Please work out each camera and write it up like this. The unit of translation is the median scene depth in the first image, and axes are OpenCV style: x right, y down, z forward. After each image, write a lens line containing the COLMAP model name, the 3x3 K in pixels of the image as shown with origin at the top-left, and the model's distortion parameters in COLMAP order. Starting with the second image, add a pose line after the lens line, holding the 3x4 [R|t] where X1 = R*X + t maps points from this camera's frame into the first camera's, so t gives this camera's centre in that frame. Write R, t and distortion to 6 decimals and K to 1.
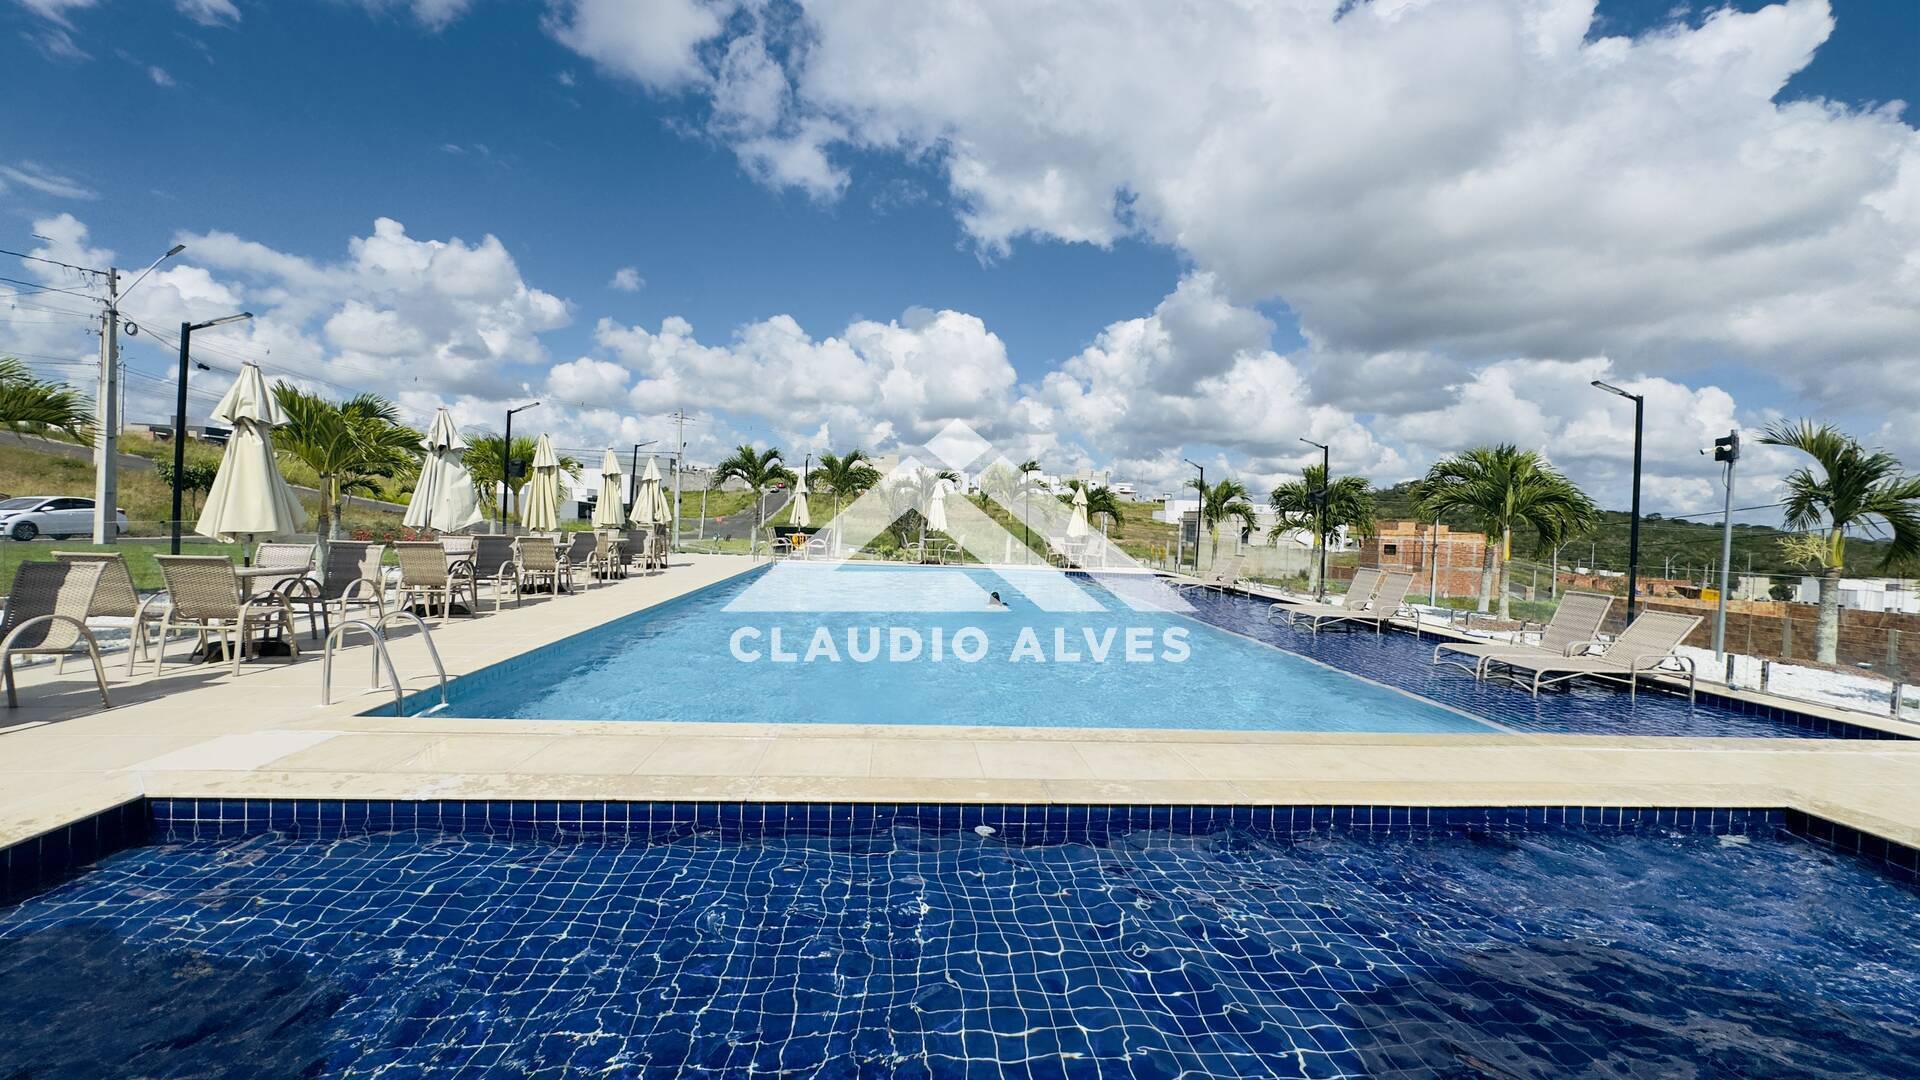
lens RADIAL K [[799.4, 0, 960.0], [0, 799.4, 540.0], [0, 0, 1]] dist [-0.002553, -0.000059]
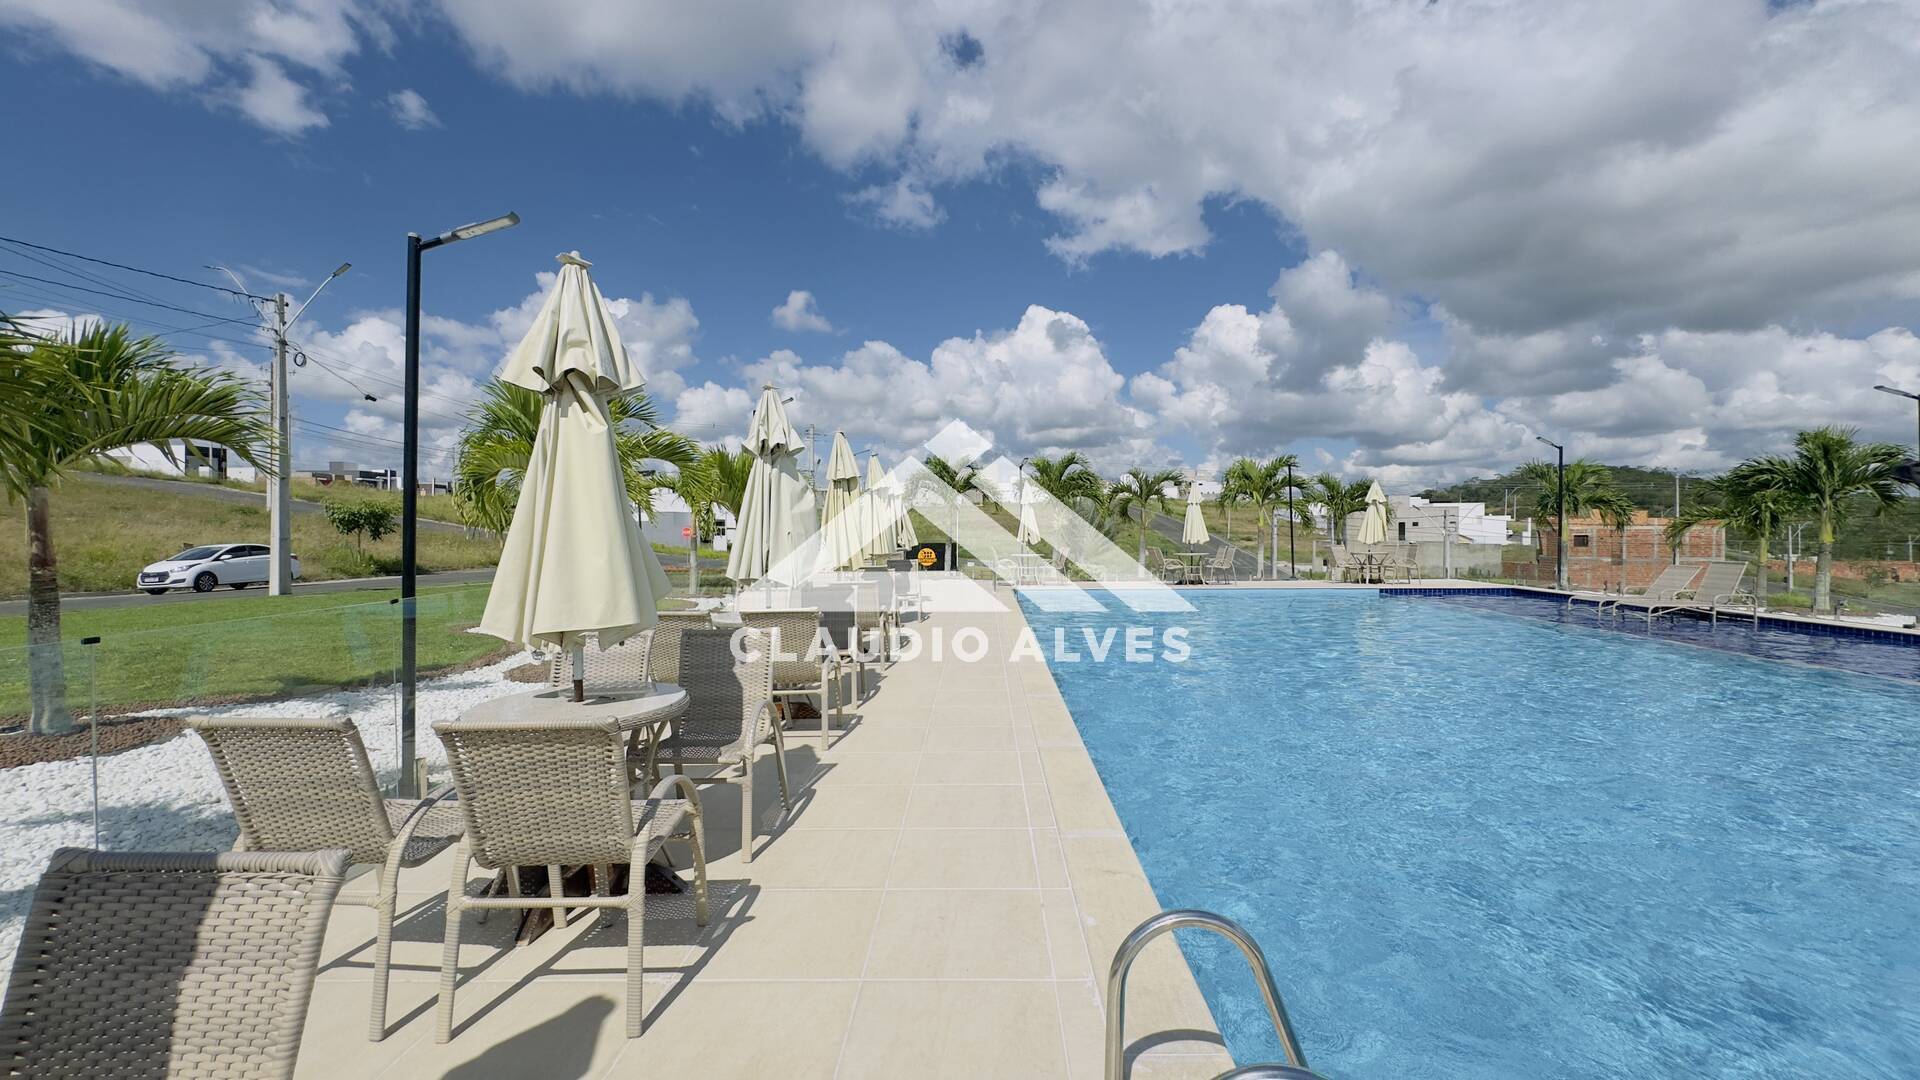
lens RADIAL K [[758.2, 0, 960.0], [0, 758.2, 540.0], [0, 0, 1]] dist [-0.029274, -0.000006]
pose [[0.996466, -0.041227, -0.073187, -0.194389], [0.040469, 0.999111, -0.011817, -0.013438], [0.073609, 0.008814, 0.997248, 0.177169]]
